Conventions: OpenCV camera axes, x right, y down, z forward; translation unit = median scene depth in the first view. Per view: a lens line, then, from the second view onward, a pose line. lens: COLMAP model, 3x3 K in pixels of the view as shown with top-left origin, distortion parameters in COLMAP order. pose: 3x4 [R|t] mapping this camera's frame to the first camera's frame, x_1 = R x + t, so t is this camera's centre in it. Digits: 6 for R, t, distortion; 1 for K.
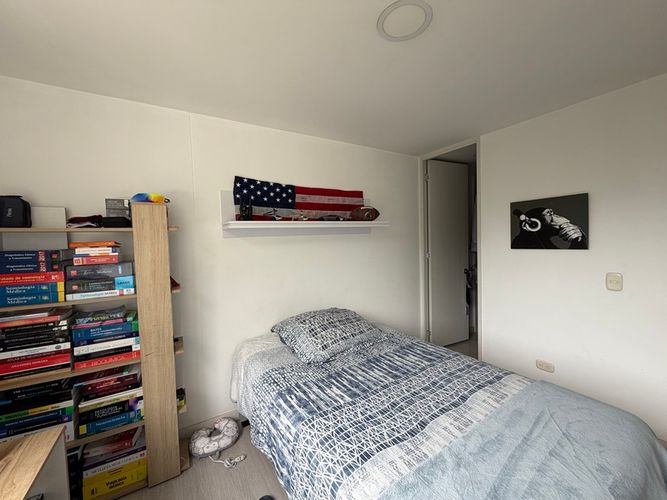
lens RADIAL K [[264.2, 0, 327.8], [0, 264.2, 253.0], [0, 0, 1]] dist [-0.001142, -0.001005]
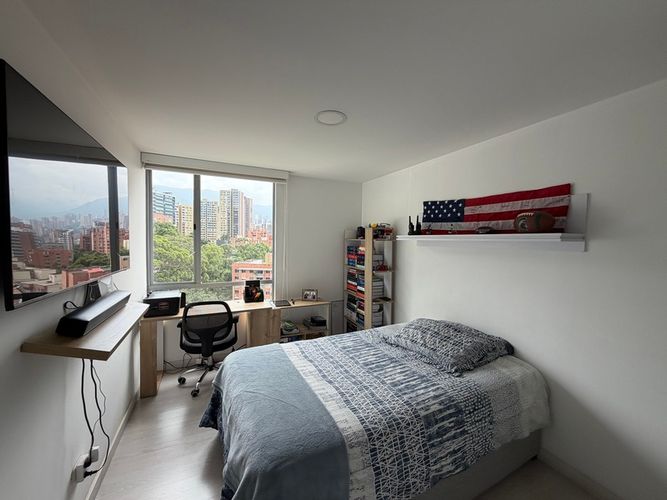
lens RADIAL K [[264.2, 0, 331.0], [0, 264.2, 248.5], [0, 0, 1]] dist [-0.001142, -0.001005]
pose [[-0.109342, 0.055347, -0.992462, 1.226967], [-0.089903, 0.993806, 0.065326, -0.106304], [0.989930, 0.096368, -0.103689, 0.773753]]
